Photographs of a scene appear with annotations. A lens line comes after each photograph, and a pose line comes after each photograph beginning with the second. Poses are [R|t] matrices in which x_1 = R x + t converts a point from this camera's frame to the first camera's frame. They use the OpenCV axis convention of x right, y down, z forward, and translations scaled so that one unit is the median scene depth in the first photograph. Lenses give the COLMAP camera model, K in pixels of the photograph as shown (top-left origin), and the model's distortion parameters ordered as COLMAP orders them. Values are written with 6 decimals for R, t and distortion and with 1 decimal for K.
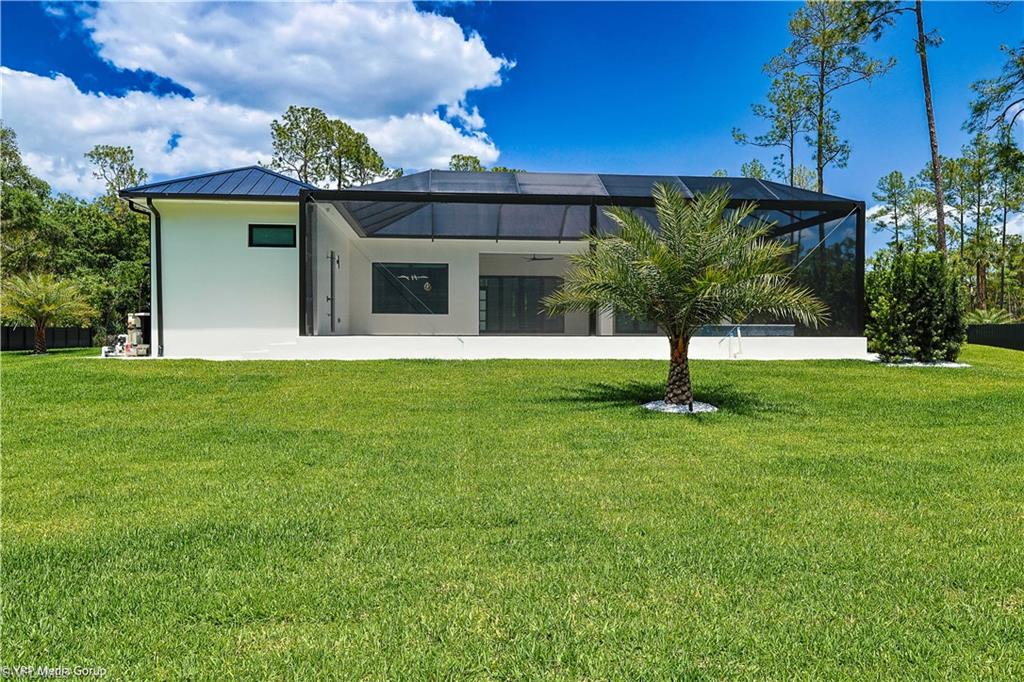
lens RADIAL K [[709.5, 0, 512.0], [0, 709.5, 341.0], [0, 0, 1]] dist [-0.001958, 0.001979]
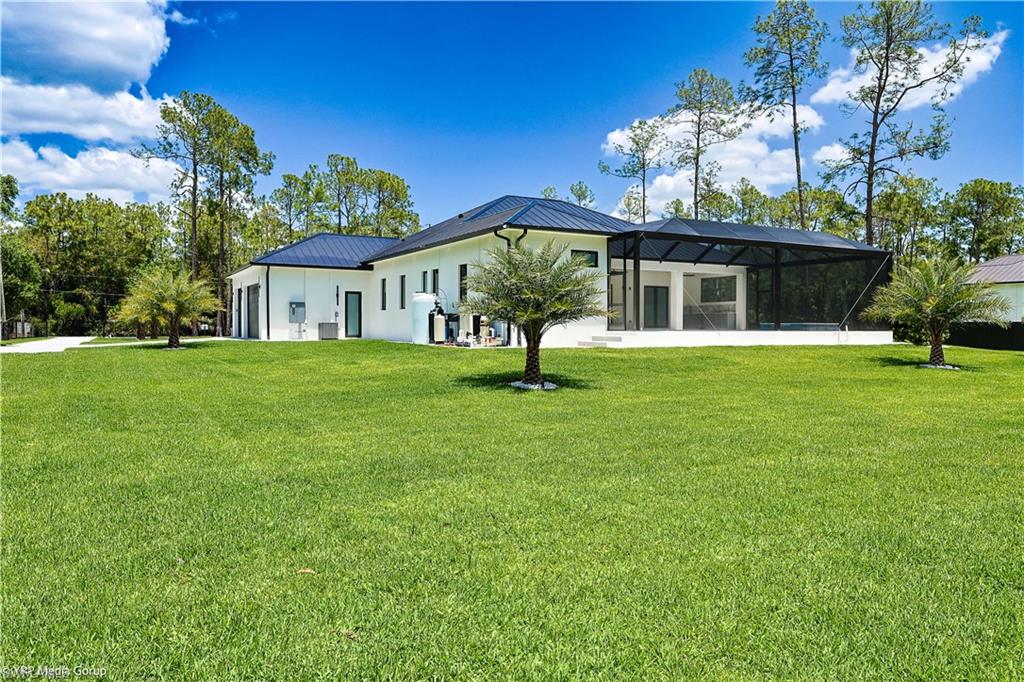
lens RADIAL K [[678.6, 0, 512.0], [0, 678.6, 341.0], [0, 0, 1]] dist [-0.006093, -0.001507]
pose [[0.934667, -0.005145, 0.355487, -0.894927], [0.000769, 0.999922, 0.012449, -0.002749], [-0.355524, -0.011362, 0.934598, -0.189617]]
